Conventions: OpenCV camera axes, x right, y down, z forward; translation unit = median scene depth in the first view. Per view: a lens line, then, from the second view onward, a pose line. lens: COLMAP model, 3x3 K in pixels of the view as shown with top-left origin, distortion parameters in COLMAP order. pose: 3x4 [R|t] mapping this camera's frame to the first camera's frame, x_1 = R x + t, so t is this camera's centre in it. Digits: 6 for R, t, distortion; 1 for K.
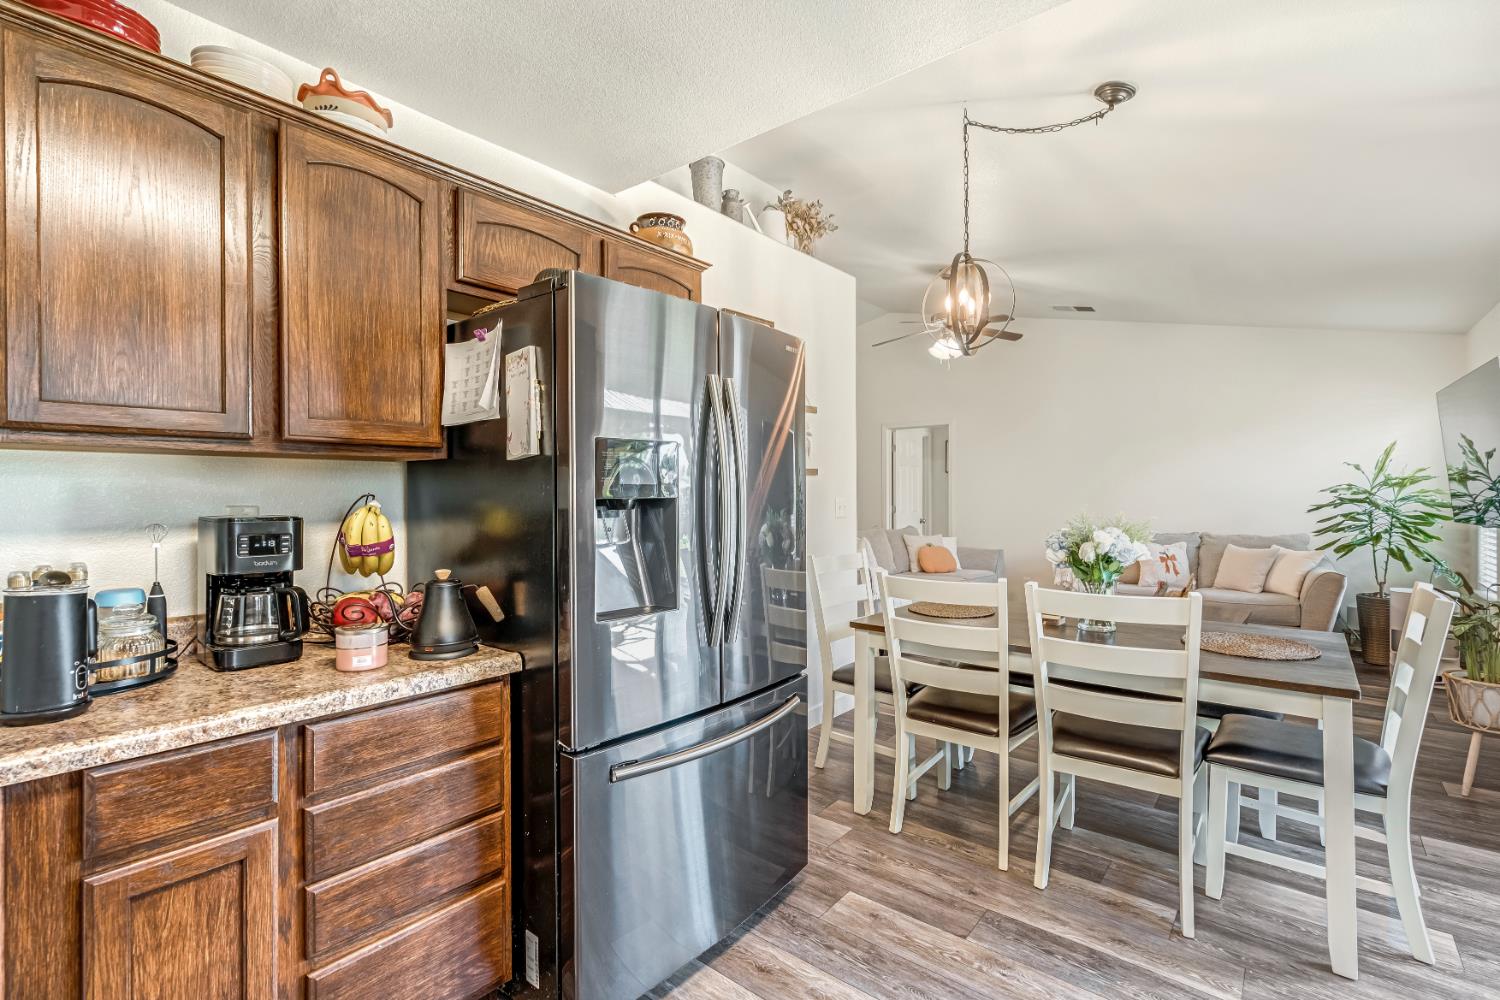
lens RADIAL K [[692.8, 0, 748.7], [0, 692.8, 495.7], [0, 0, 1]] dist [-0.002727, -0.000379]
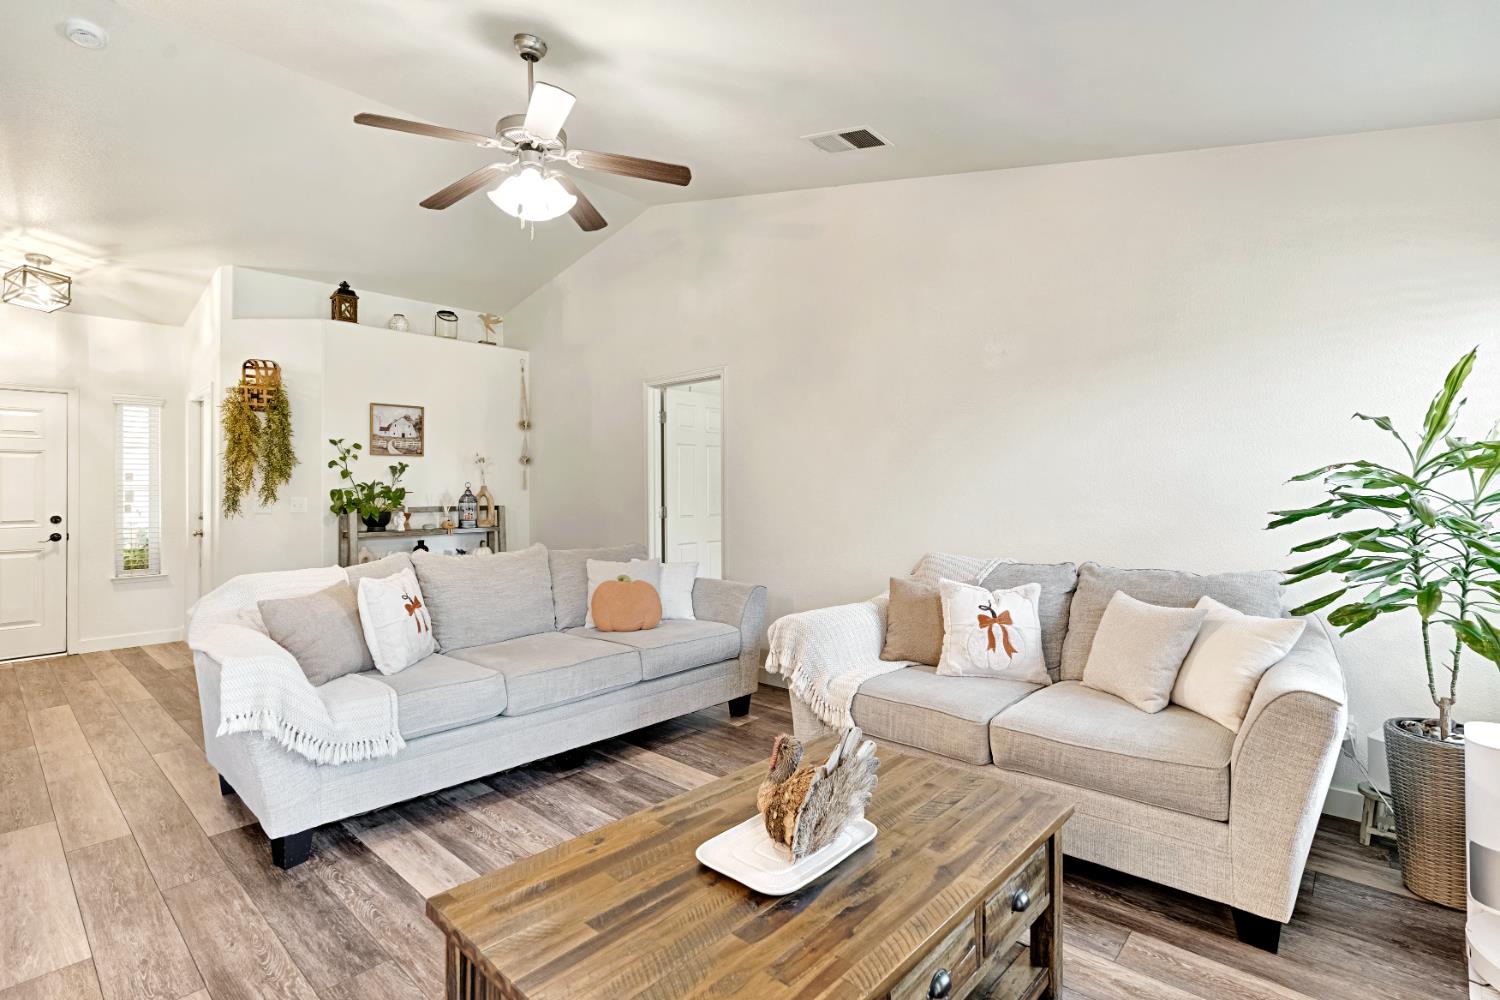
lens RADIAL K [[692.8, 0, 779.4], [0, 692.8, 483.5], [0, 0, 1]] dist [-0.002727, -0.000379]
pose [[0.999225, -0.008784, -0.038358, 0.529363], [0.008567, 0.999946, -0.005815, -0.004385], [0.038407, 0.005482, 0.999247, 0.564766]]
